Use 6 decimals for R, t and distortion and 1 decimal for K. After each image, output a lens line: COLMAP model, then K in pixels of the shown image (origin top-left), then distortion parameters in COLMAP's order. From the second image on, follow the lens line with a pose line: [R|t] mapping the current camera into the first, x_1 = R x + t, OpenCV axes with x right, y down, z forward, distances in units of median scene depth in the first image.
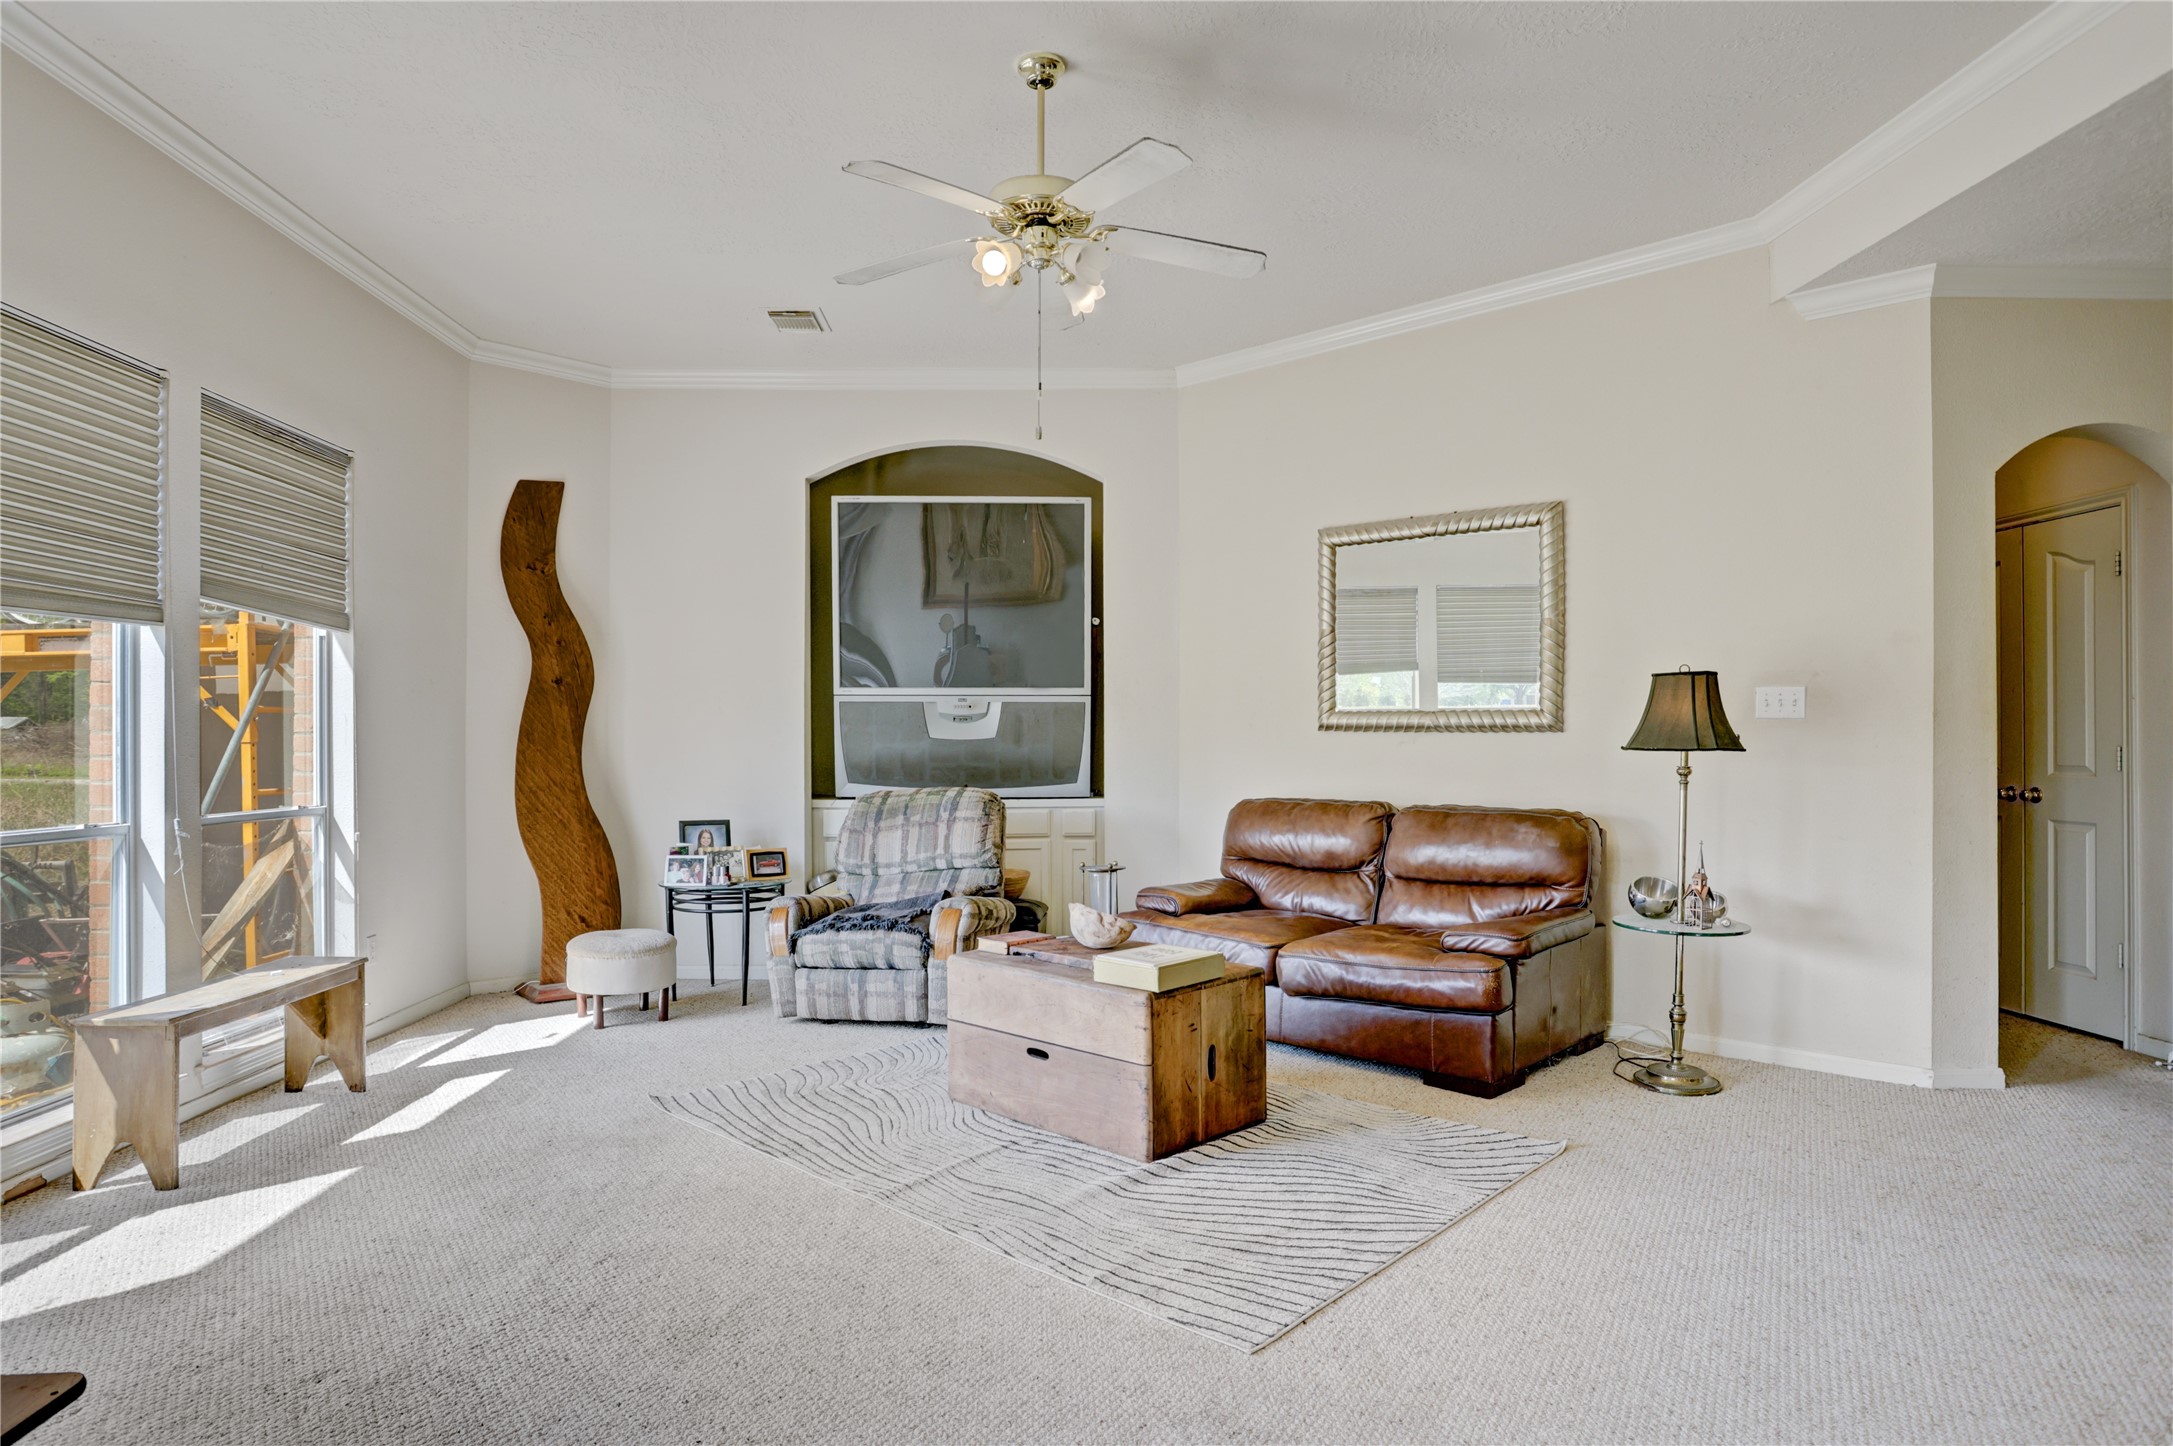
lens RADIAL K [[1243.1, 0, 1085.0], [0, 1243.1, 773.8], [0, 0, 1]] dist [-0.048929, 0.000188]
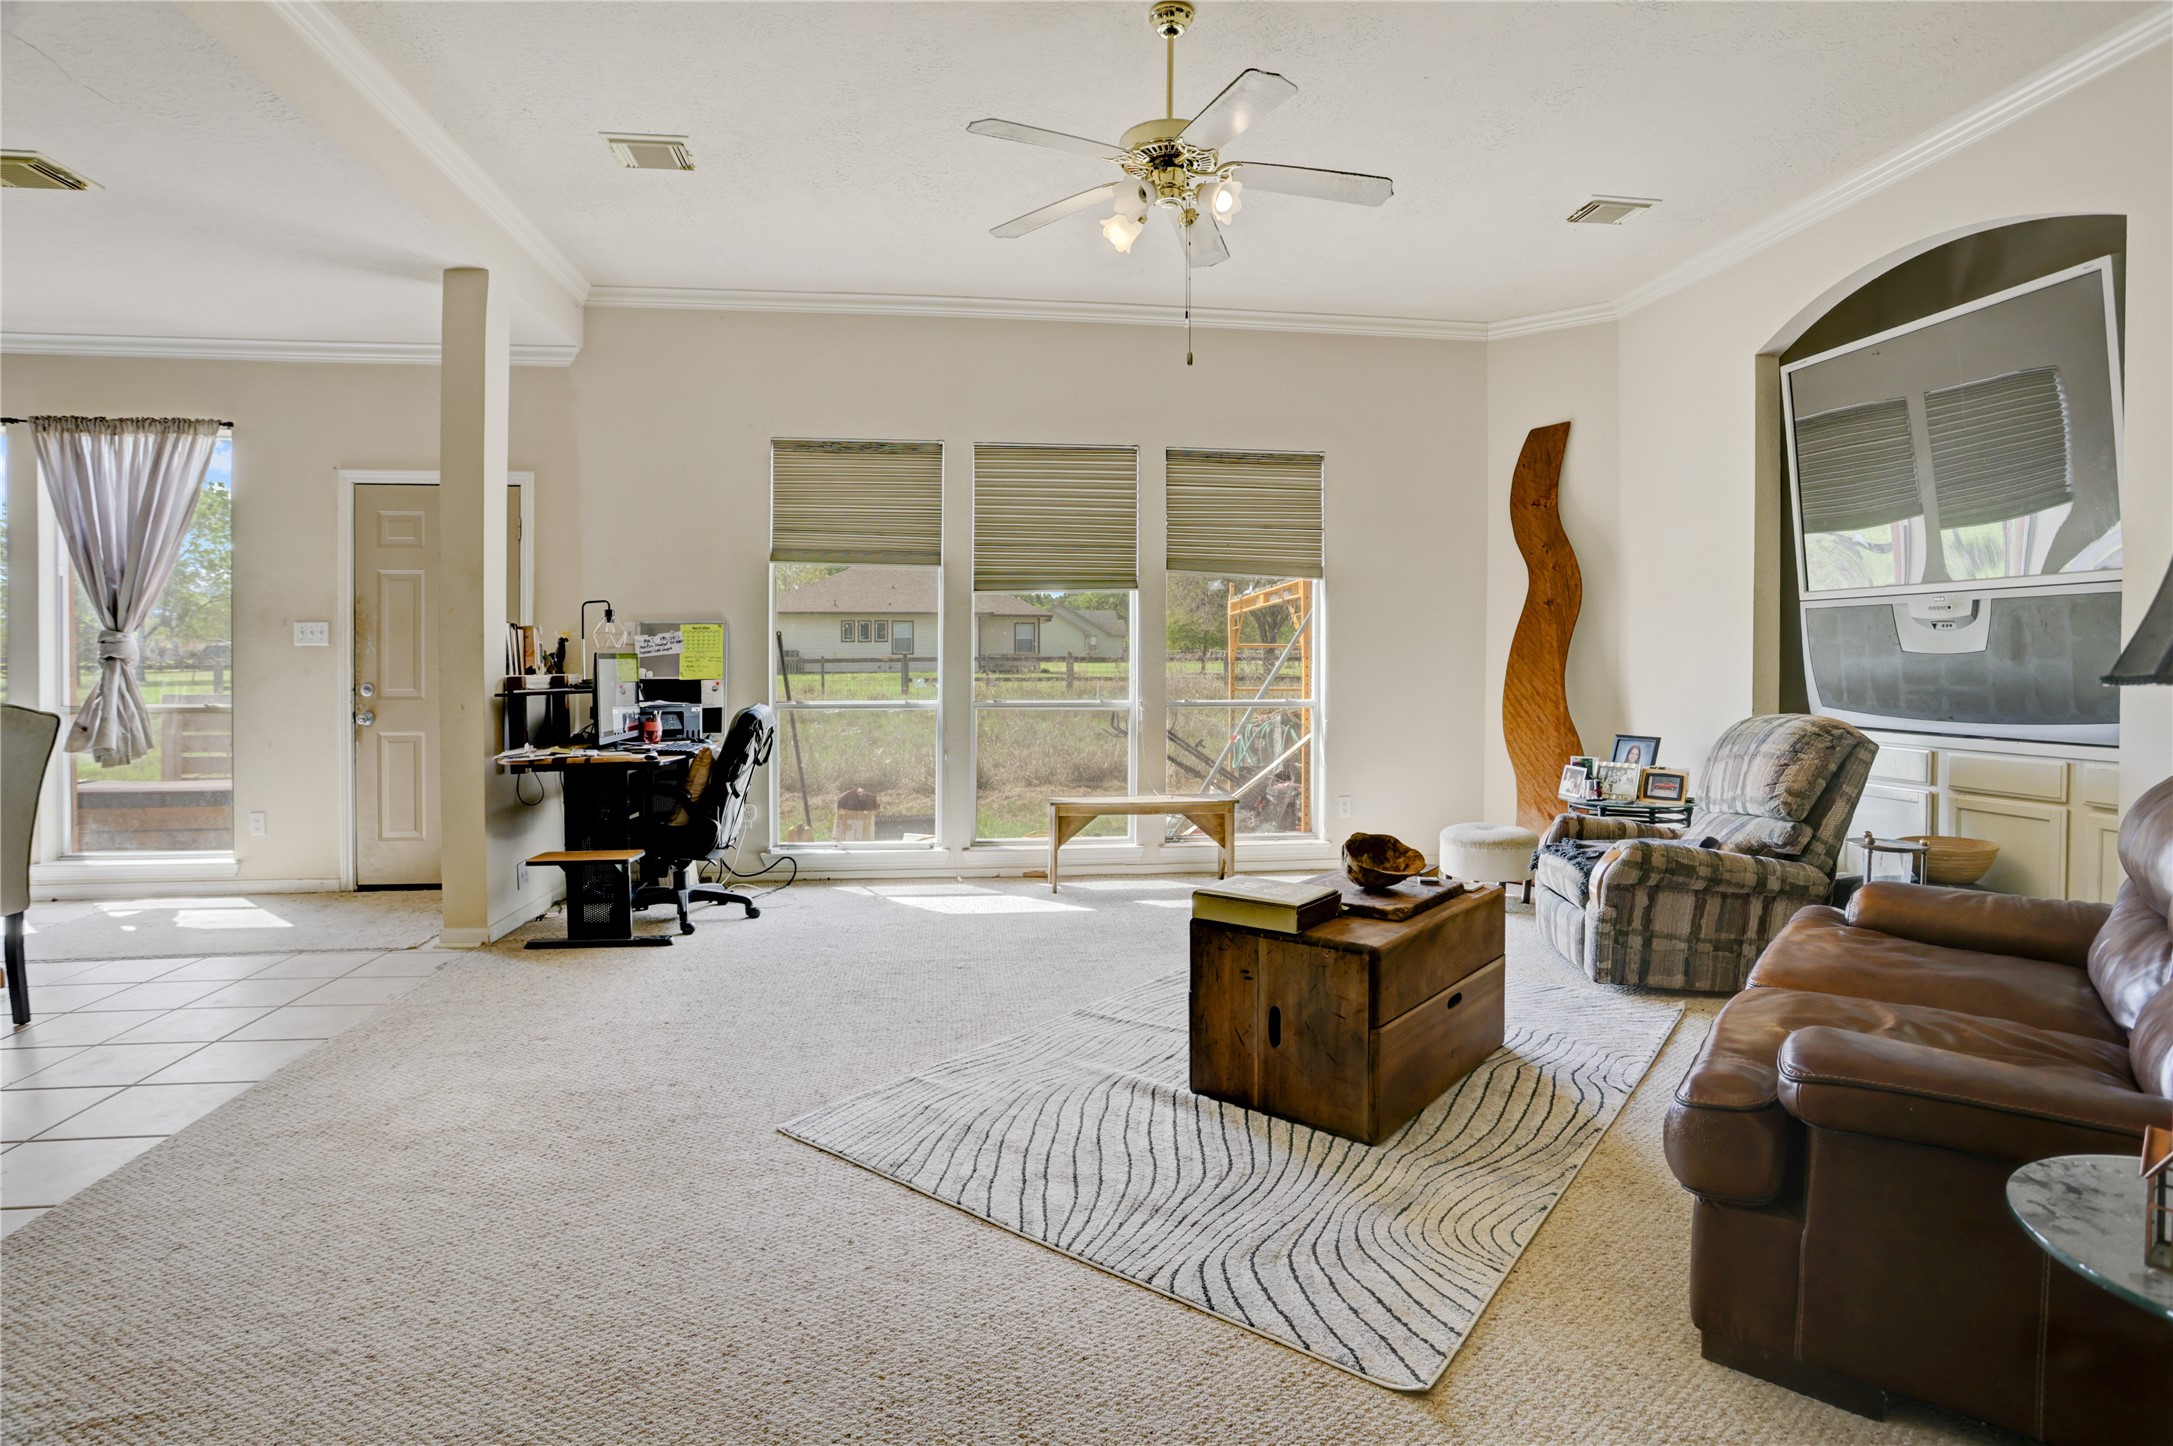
lens RADIAL K [[1088.1, 0, 1082.6], [0, 1088.1, 707.8], [0, 0, 1]] dist [-0.070950, 0.035378]
pose [[0.078402, 0.044604, -0.995923, 0.532775], [-0.024355, 0.998786, 0.042815, -0.011167], [0.996624, 0.020899, 0.079393, 0.515417]]
